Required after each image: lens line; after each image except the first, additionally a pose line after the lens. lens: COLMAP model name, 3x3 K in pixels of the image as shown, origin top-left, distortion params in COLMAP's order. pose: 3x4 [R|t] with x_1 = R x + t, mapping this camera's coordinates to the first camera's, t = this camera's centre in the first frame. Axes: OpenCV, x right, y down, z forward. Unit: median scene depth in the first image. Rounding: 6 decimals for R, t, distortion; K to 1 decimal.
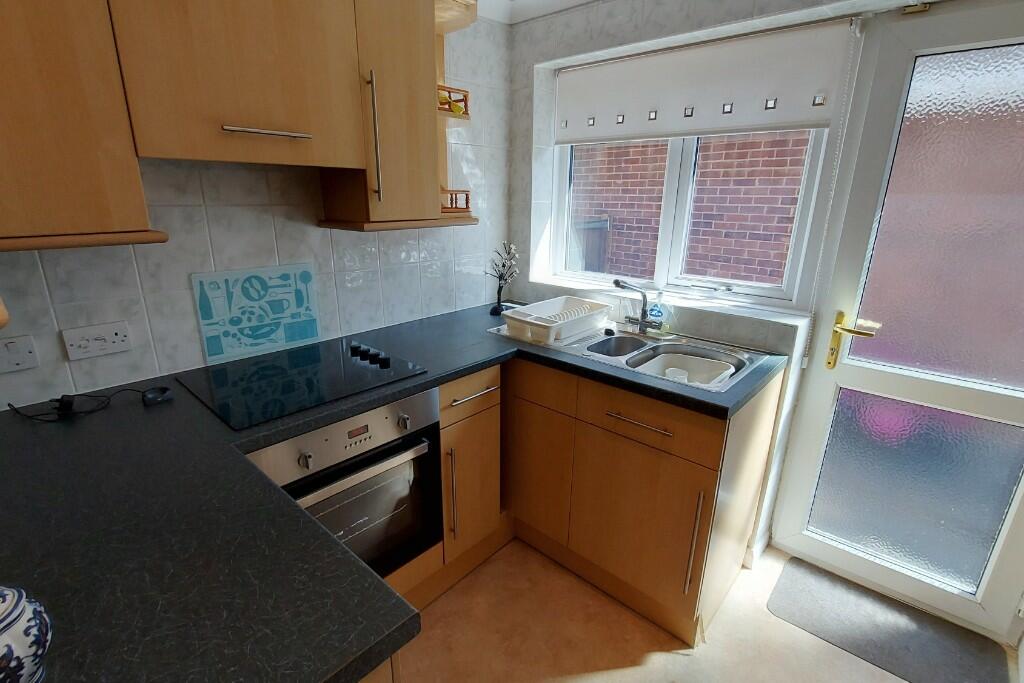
lens RADIAL K [[480.5, 0, 505.5], [0, 480.5, 349.4], [0, 0, 1]] dist [-0.015694, -0.004294]
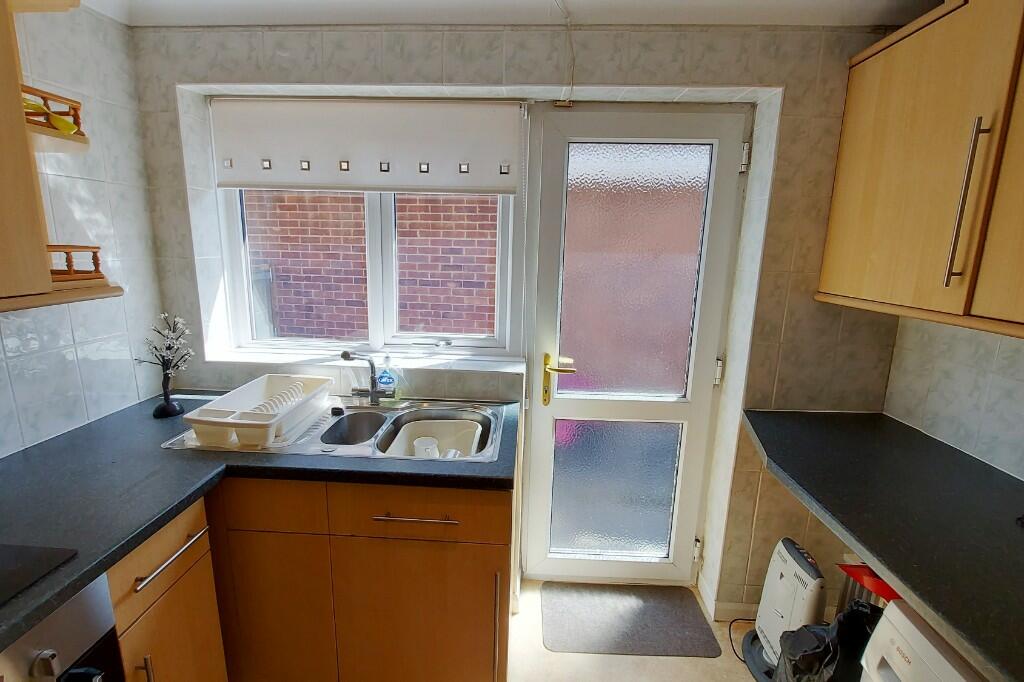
lens RADIAL K [[480.5, 0, 511.9], [0, 480.5, 347.1], [0, 0, 1]] dist [-0.015694, -0.004294]
pose [[0.763096, -0.122743, 0.634522, -0.078172], [0.180546, 0.983198, -0.026940, -0.078595], [-0.620554, 0.135118, 0.772435, 0.168128]]
